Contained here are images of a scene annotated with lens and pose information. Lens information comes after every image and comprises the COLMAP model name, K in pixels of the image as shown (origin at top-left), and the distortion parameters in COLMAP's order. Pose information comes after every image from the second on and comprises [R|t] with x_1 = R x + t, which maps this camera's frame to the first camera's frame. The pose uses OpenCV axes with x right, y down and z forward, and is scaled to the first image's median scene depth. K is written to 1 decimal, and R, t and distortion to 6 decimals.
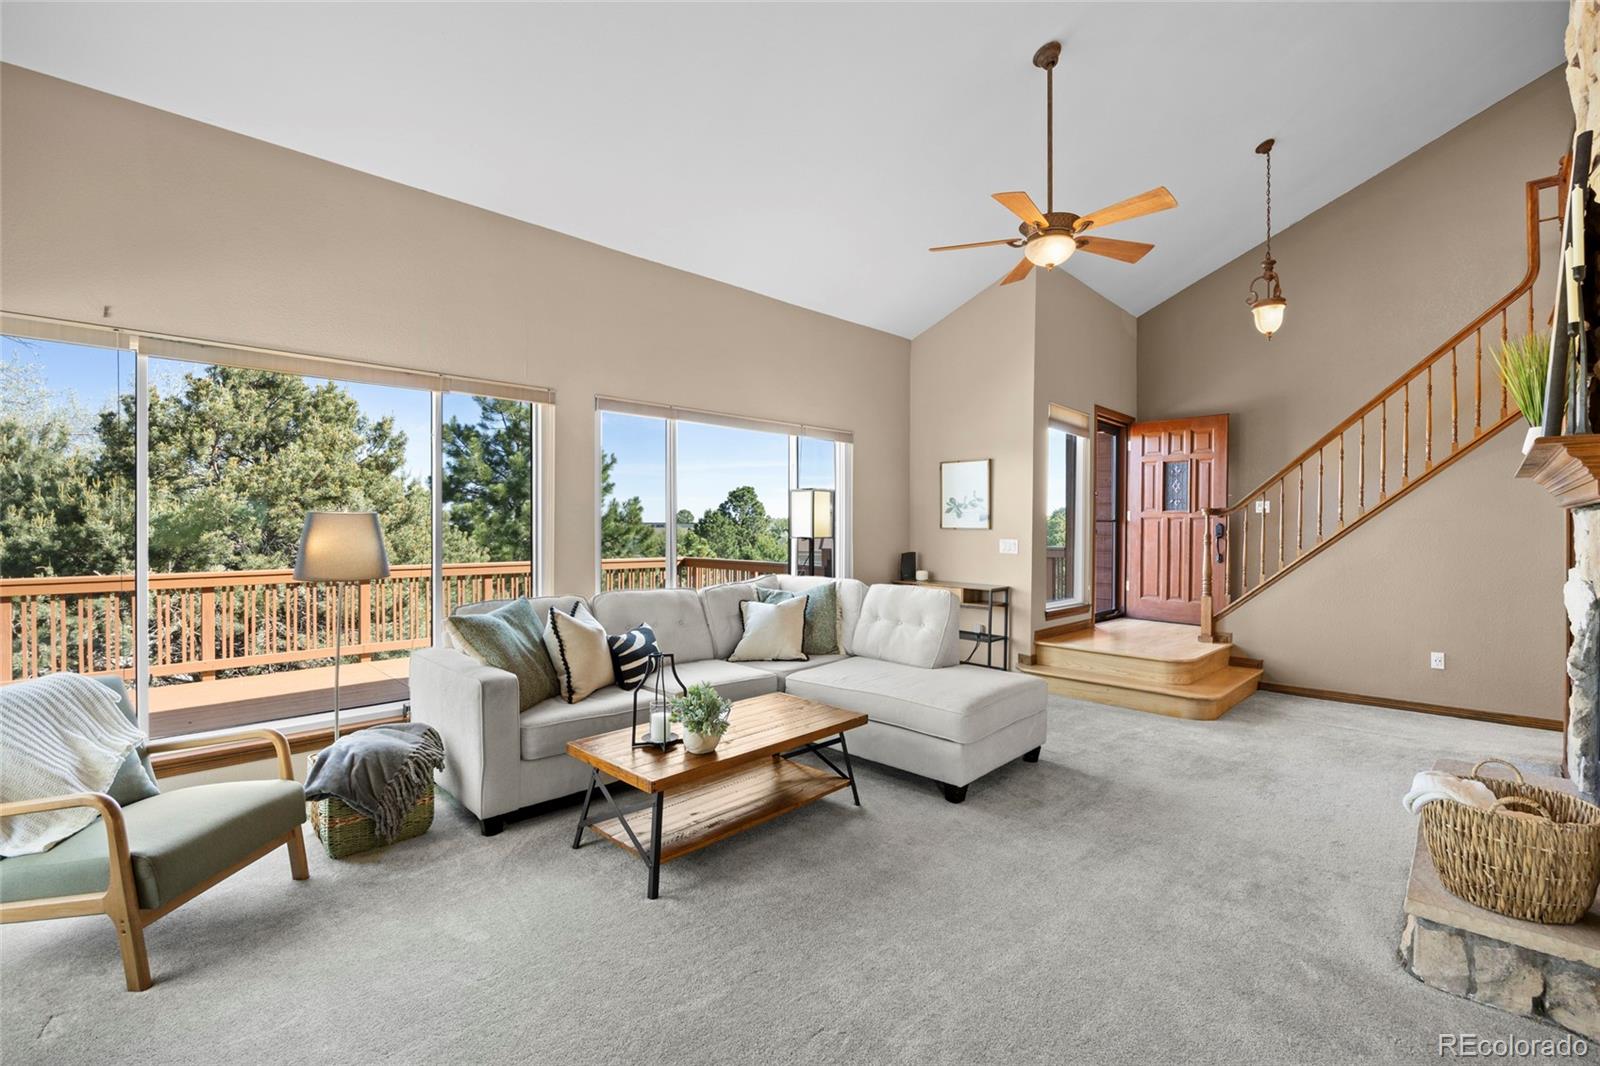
lens RADIAL K [[718.2, 0, 796.0], [0, 718.2, 526.6], [0, 0, 1]] dist [0.000850, 0.000368]
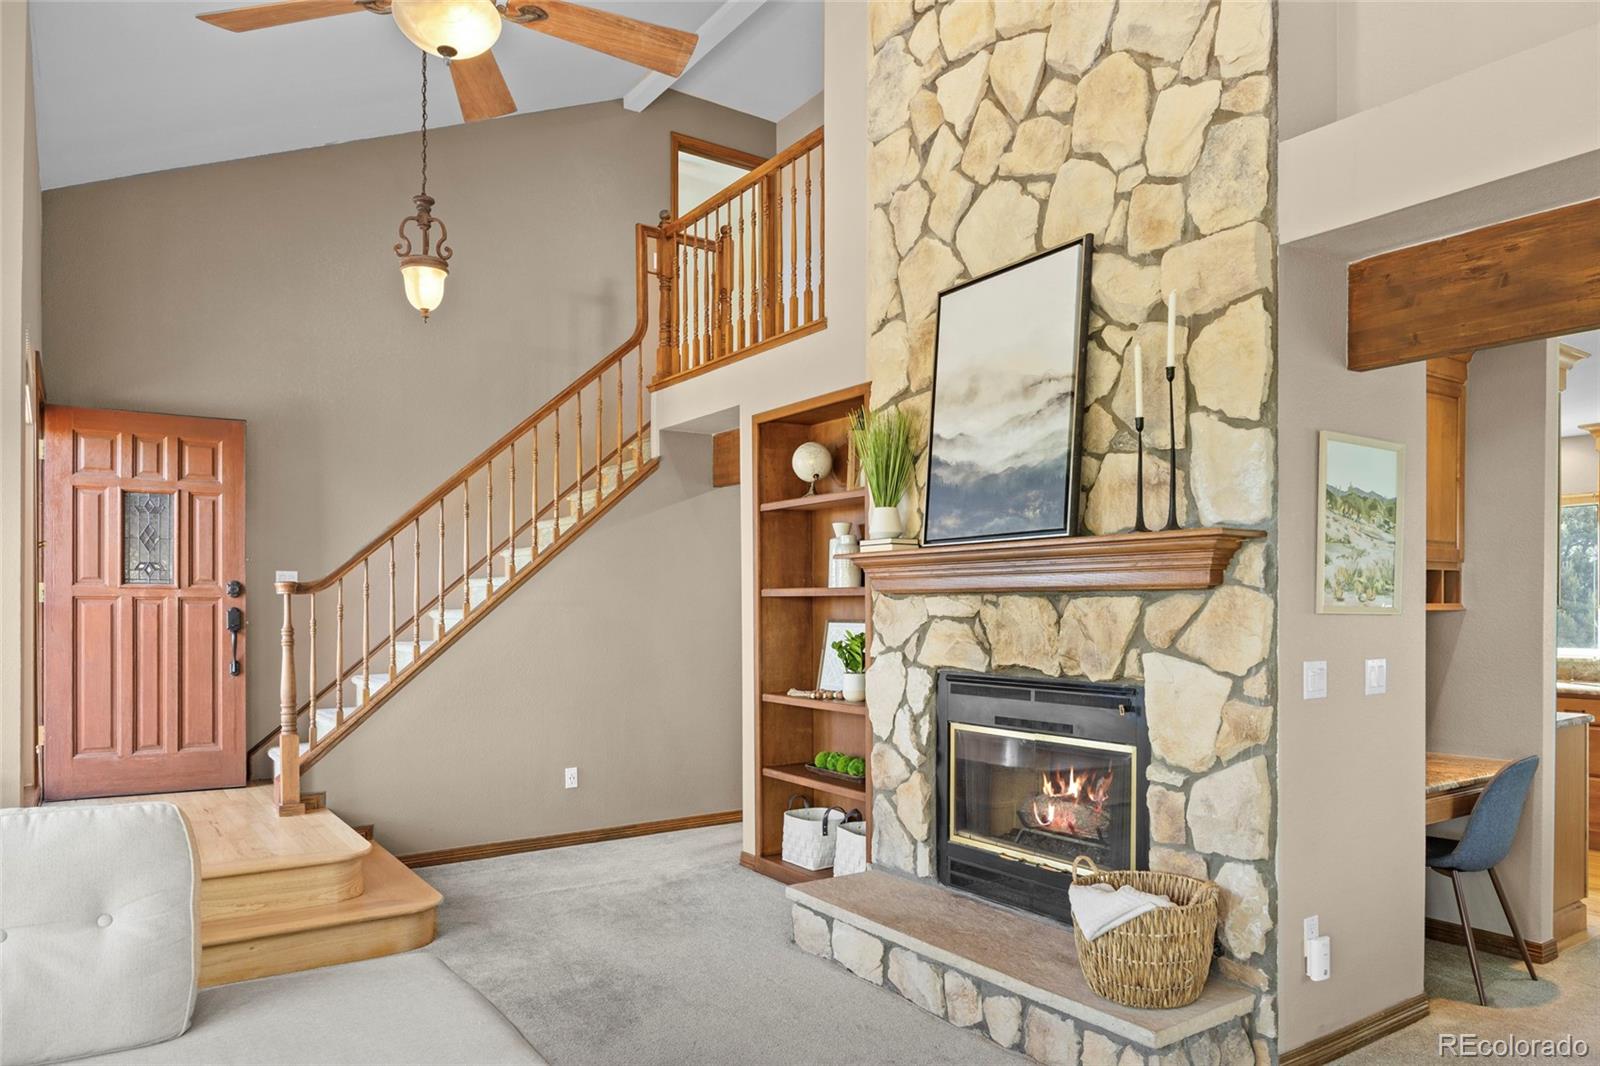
lens RADIAL K [[1057.0, 0, 802.7], [0, 1057.0, 612.8], [0, 0, 1]] dist [-0.006458, -0.002155]
pose [[0.168623, -0.009849, 0.985631, -0.169828], [0.006303, 0.999940, 0.008913, -0.004962], [-0.985660, 0.004709, 0.168675, 0.410114]]
